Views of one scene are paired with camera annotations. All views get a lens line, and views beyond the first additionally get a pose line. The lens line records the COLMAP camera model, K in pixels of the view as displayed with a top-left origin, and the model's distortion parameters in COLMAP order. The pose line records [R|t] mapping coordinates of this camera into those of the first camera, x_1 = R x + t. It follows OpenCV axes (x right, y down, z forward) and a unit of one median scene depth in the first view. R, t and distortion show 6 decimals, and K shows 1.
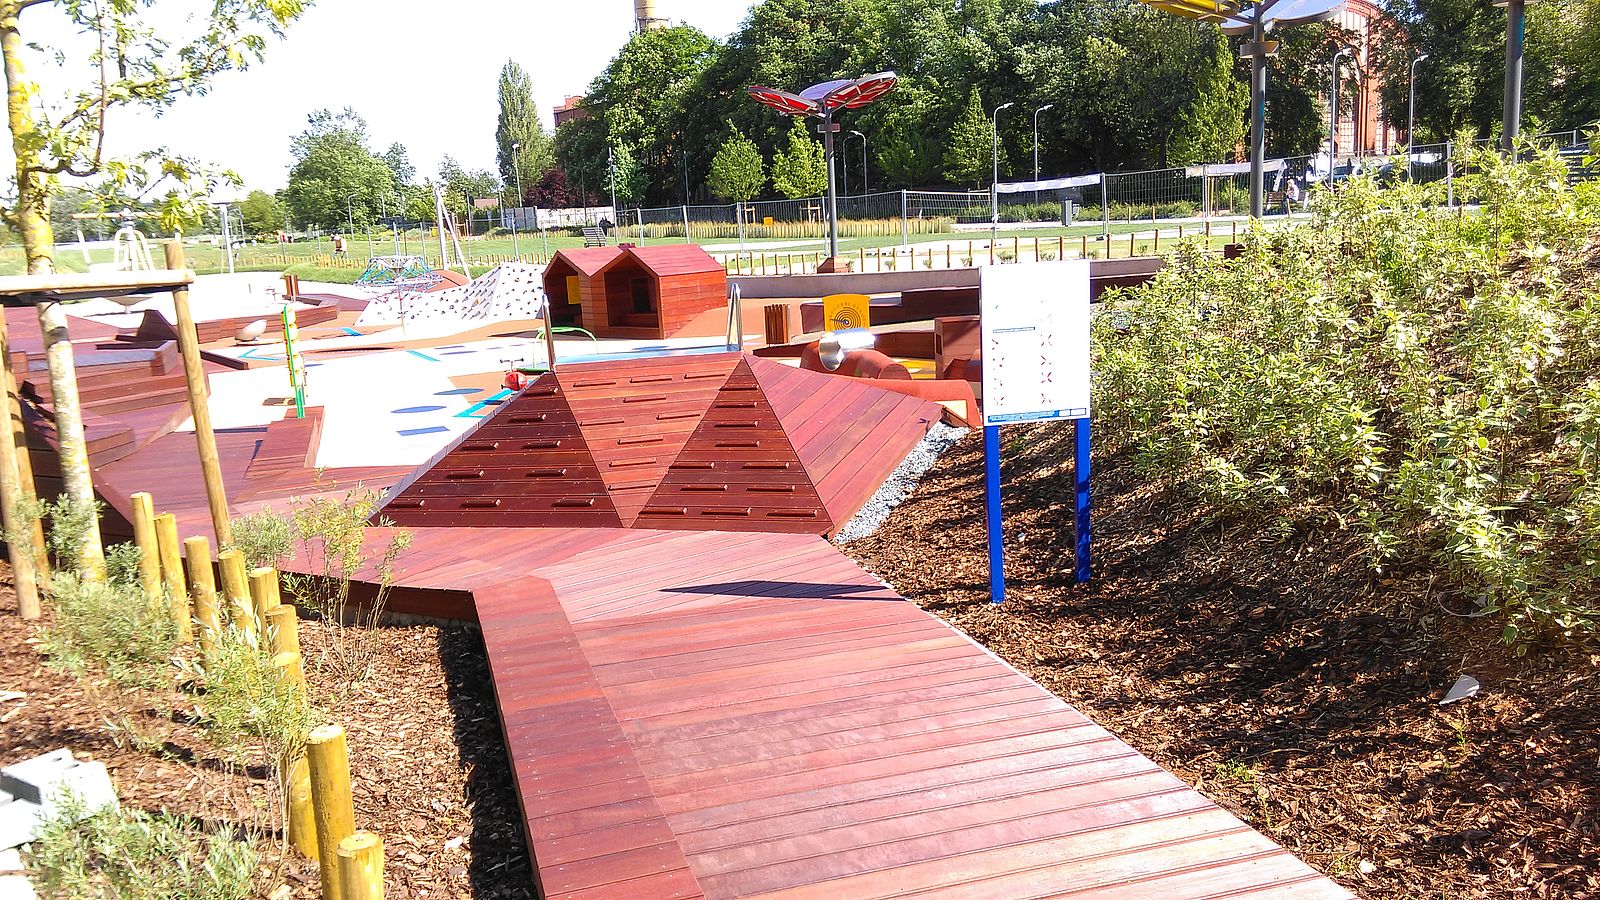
lens RADIAL K [[1329.8, 0, 800.0], [0, 1329.8, 450.0], [0, 0, 1]] dist [0.151497, -0.220947]
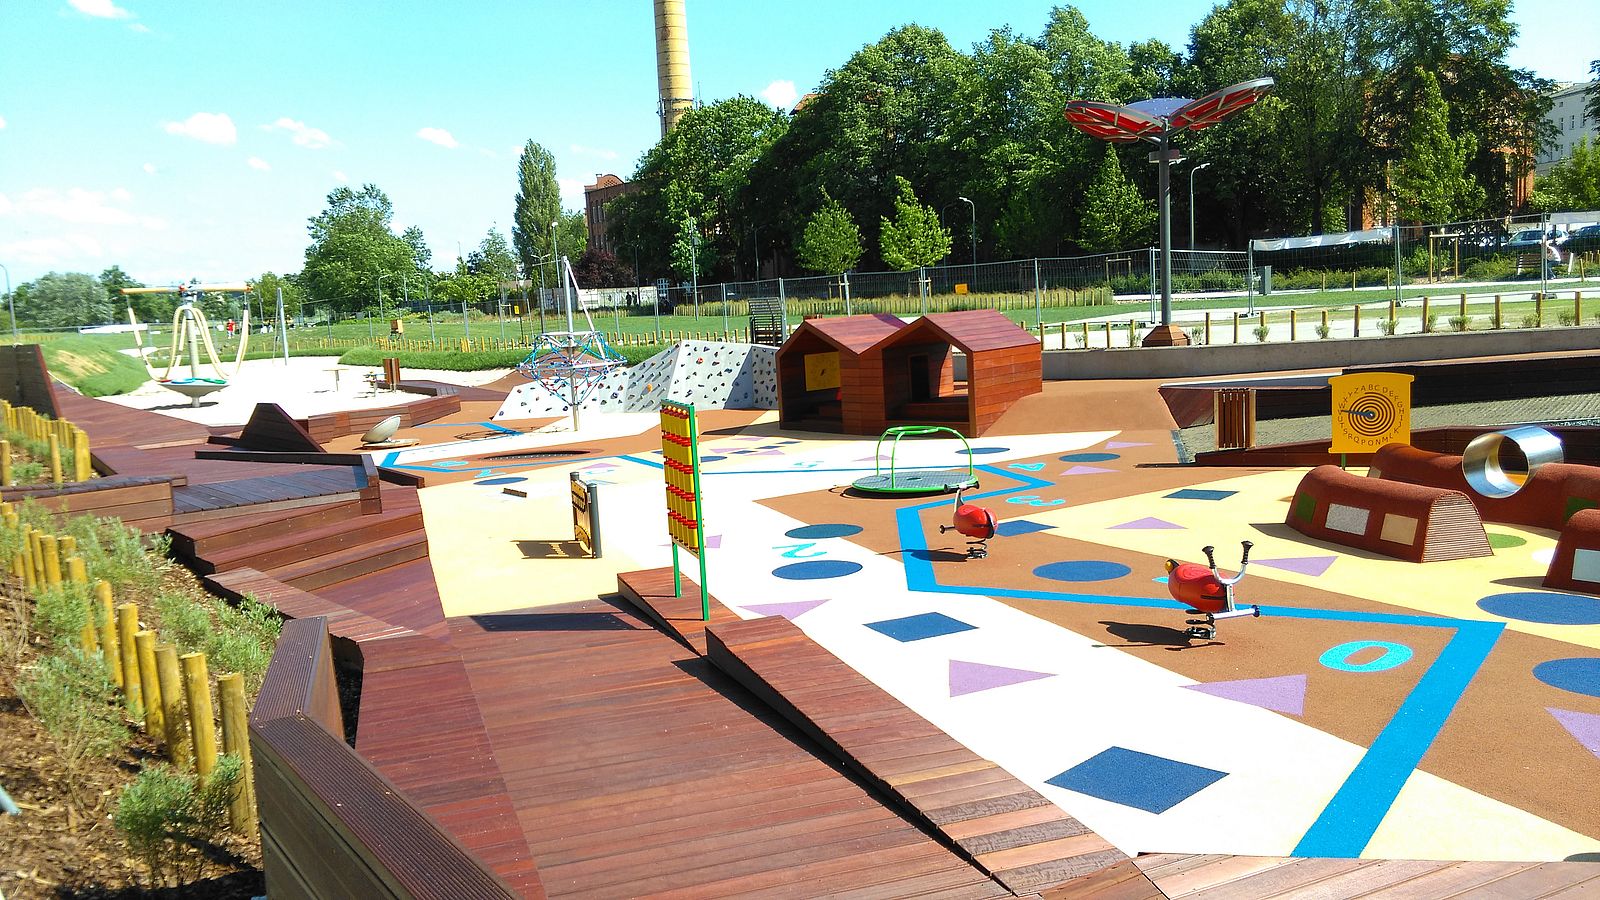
lens RADIAL K [[1329.8, 0, 800.0], [0, 1329.8, 450.0], [0, 0, 1]] dist [0.151497, -0.220947]
pose [[0.999953, -0.006654, 0.007039, -0.087902], [0.007069, 0.998131, -0.060707, -0.013943], [-0.006622, 0.060754, 0.998131, 0.116114]]
